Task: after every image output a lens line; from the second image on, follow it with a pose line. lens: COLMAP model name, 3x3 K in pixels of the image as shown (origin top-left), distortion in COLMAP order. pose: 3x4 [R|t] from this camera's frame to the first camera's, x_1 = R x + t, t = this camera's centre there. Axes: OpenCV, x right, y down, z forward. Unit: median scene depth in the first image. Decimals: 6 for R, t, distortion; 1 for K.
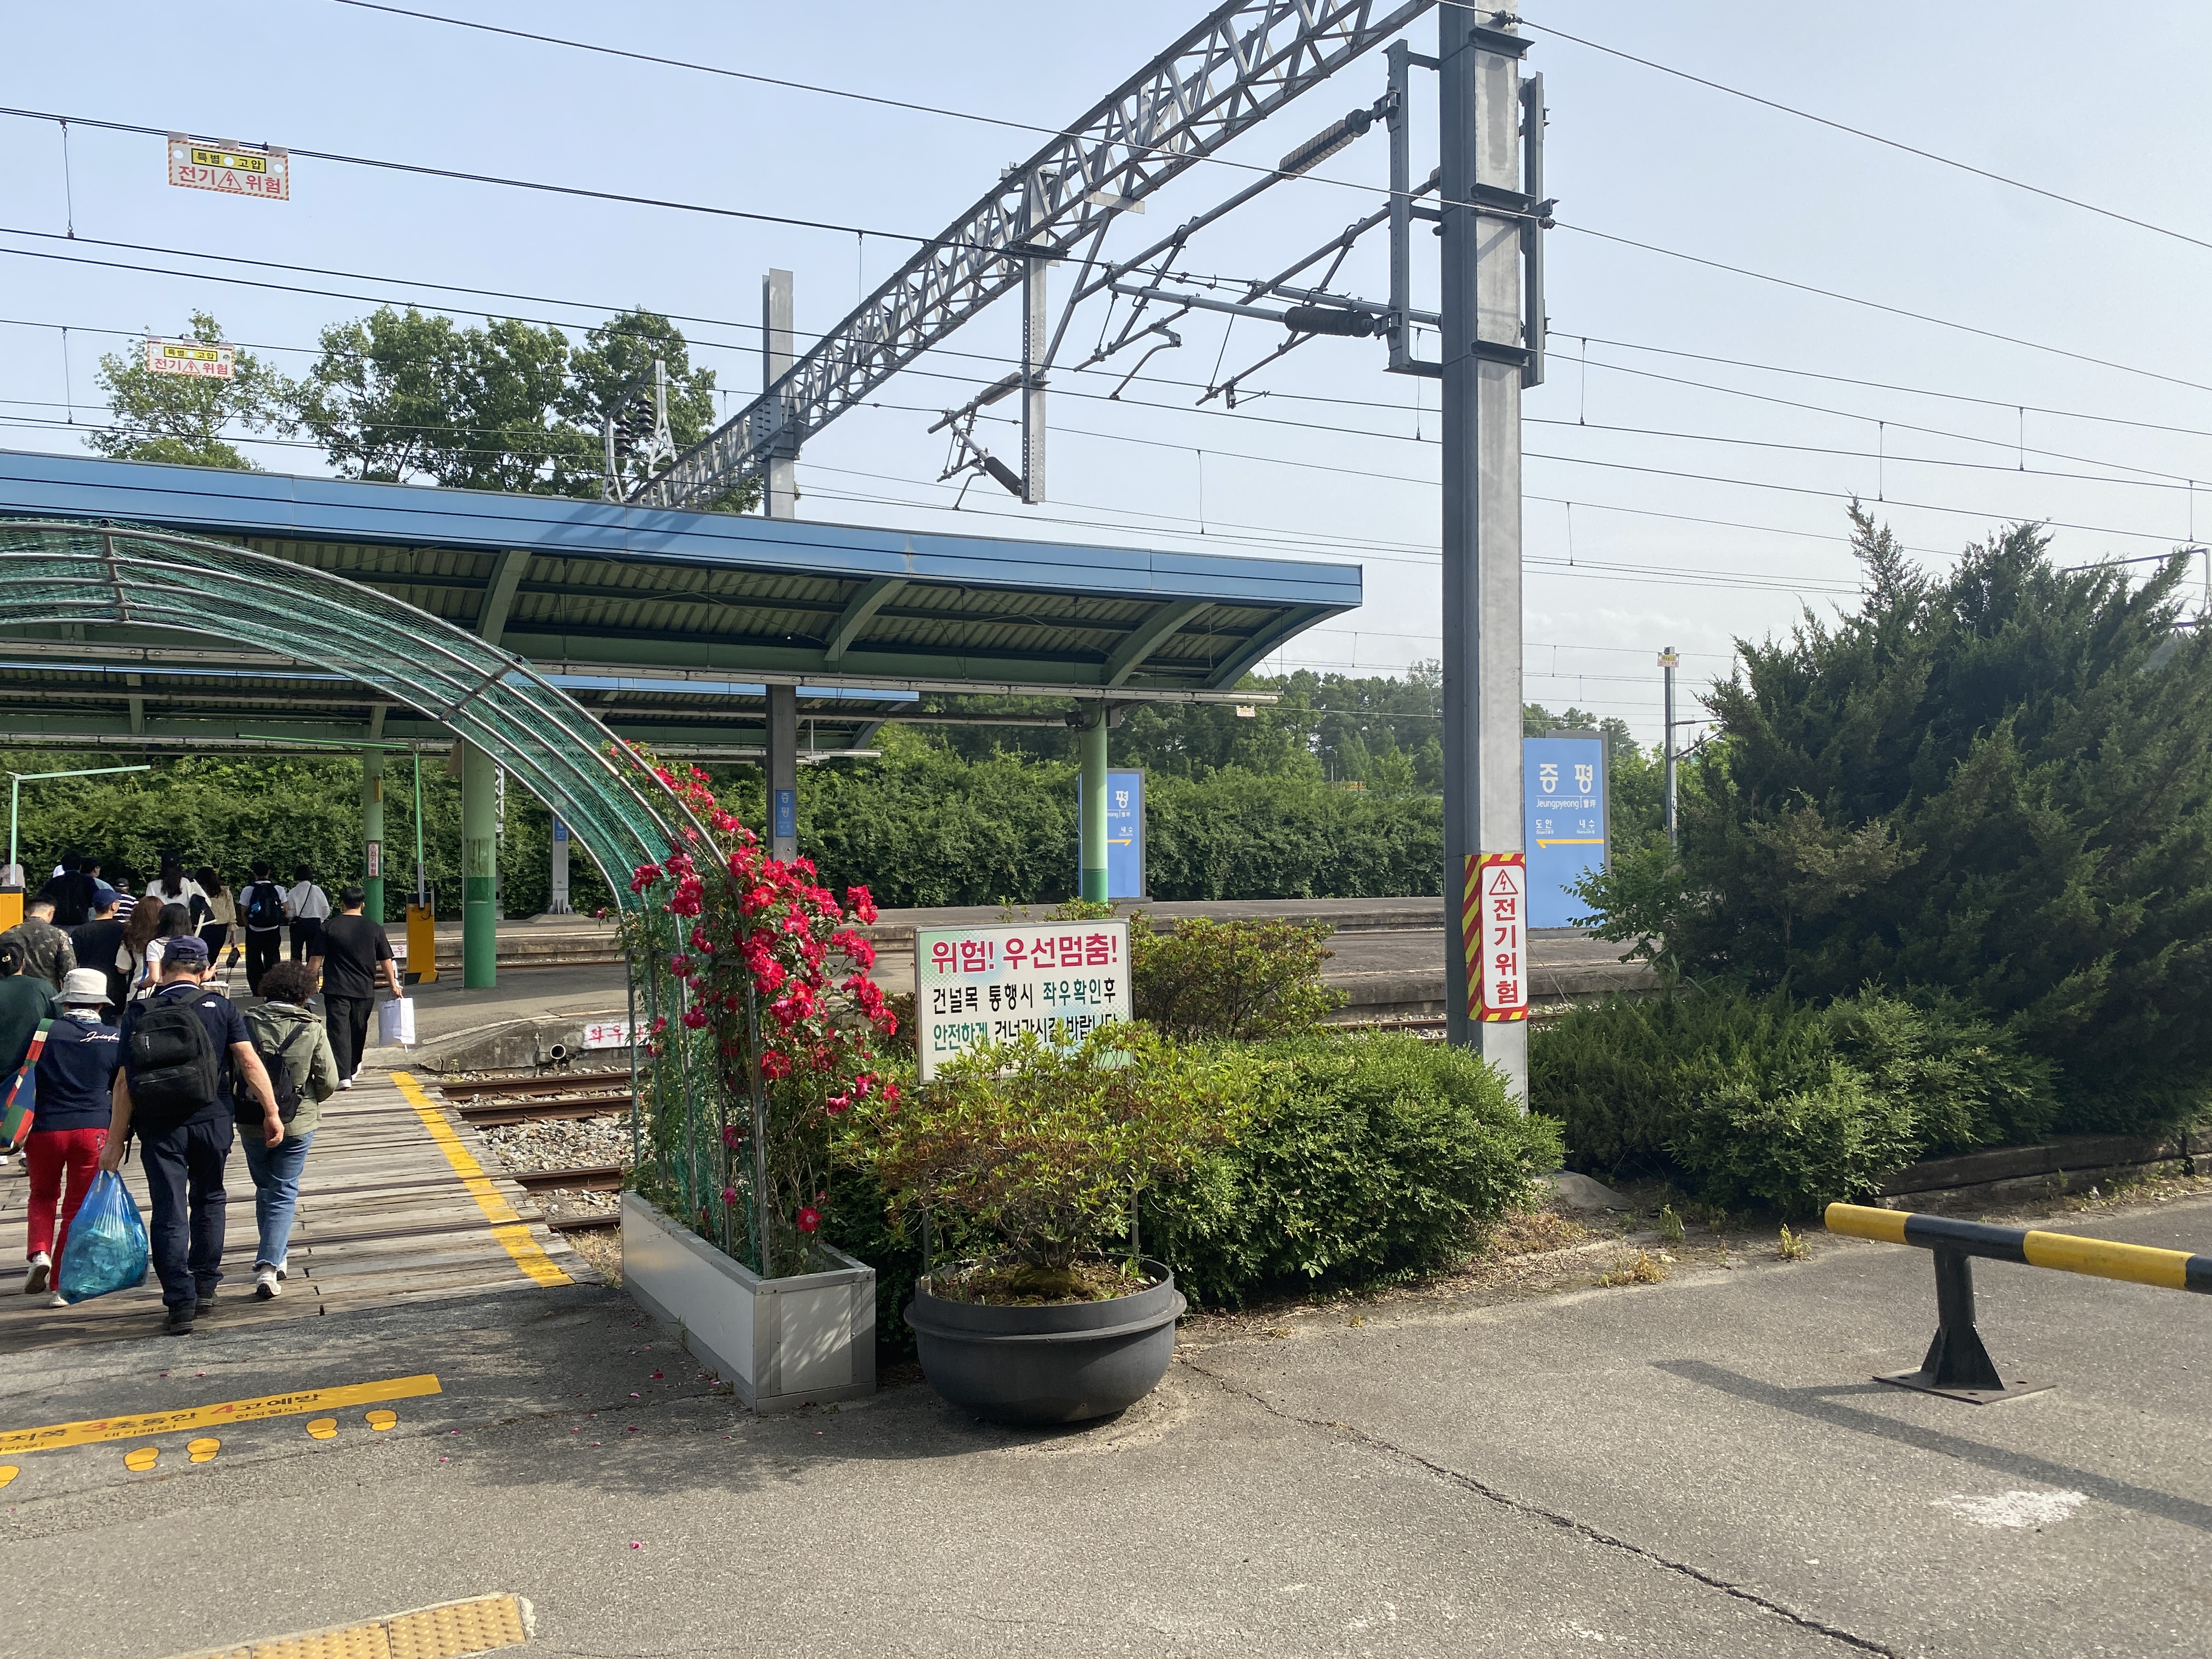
lens RADIAL K [[1714.2, 0, 1101.0], [0, 1714.2, 834.6], [0, 0, 1]] dist [0.028211, -0.014862]
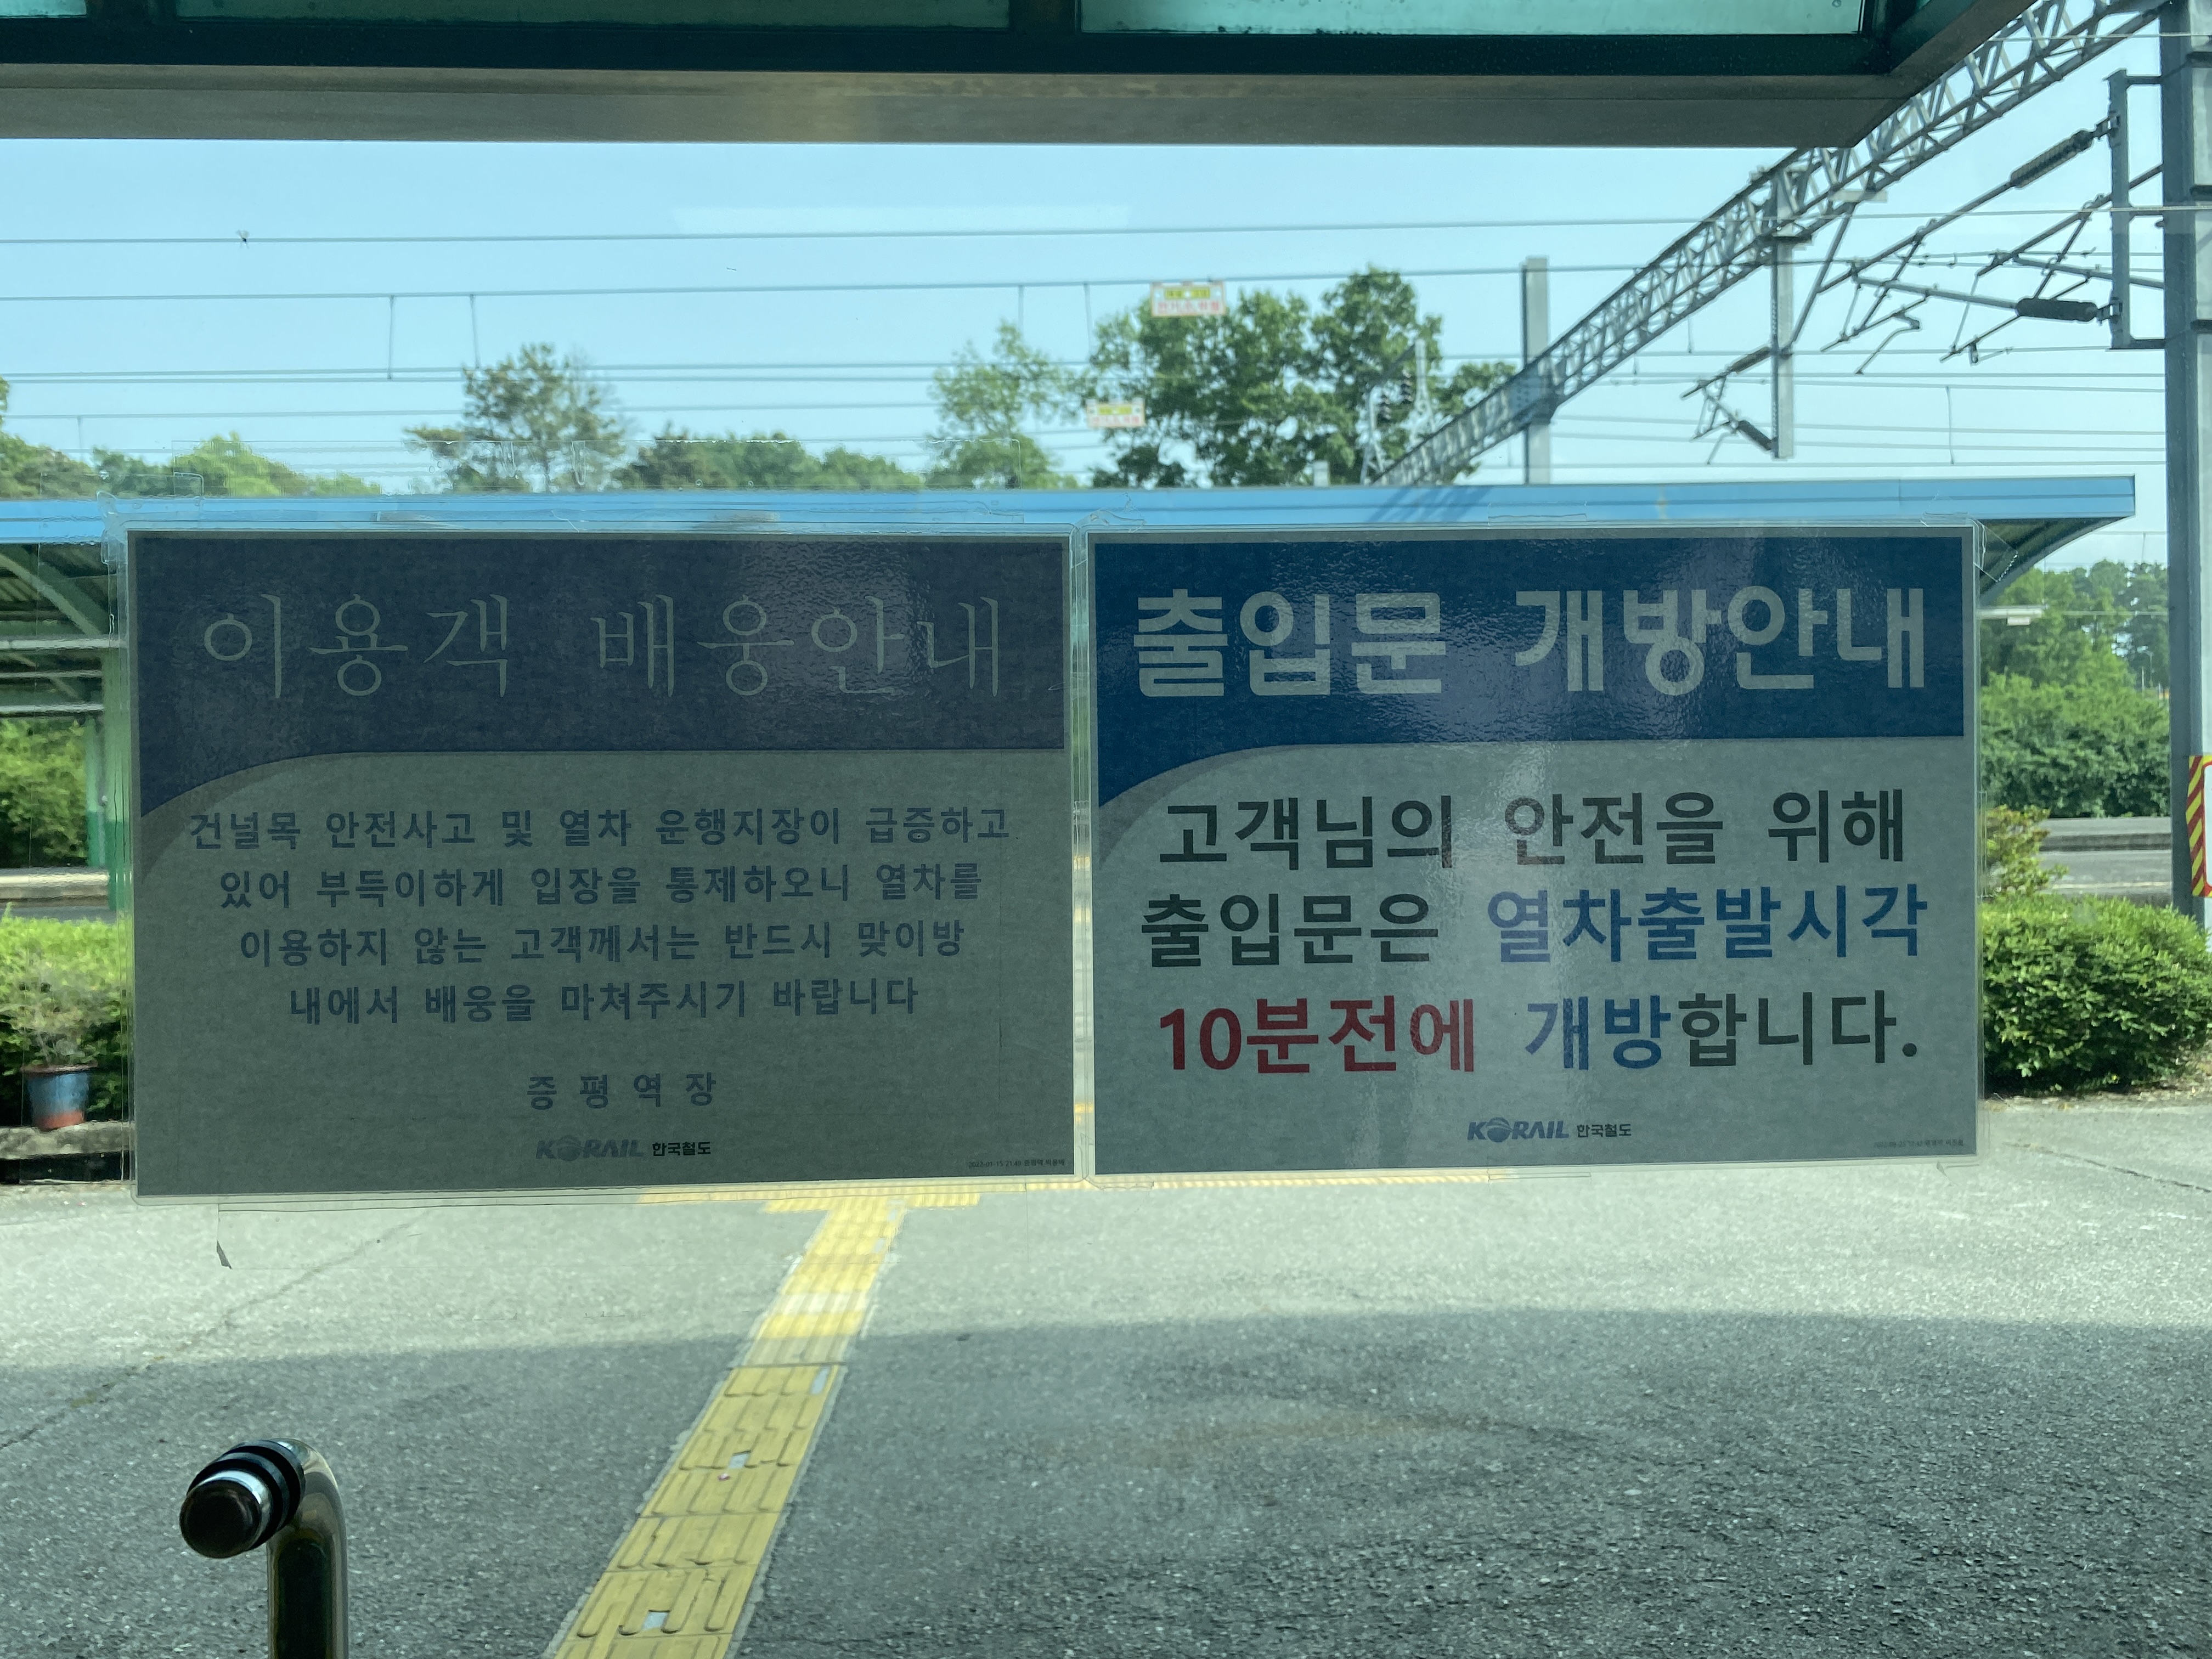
lens RADIAL K [[1714.2, 0, 1133.8], [0, 1714.2, 807.3], [0, 0, 1]] dist [0.028211, -0.014862]
pose [[0.922635, -0.011306, -0.385509, 0.001065], [0.020957, 0.999563, 0.020840, 0.003740], [0.385105, -0.027307, 0.922469, -0.203351]]
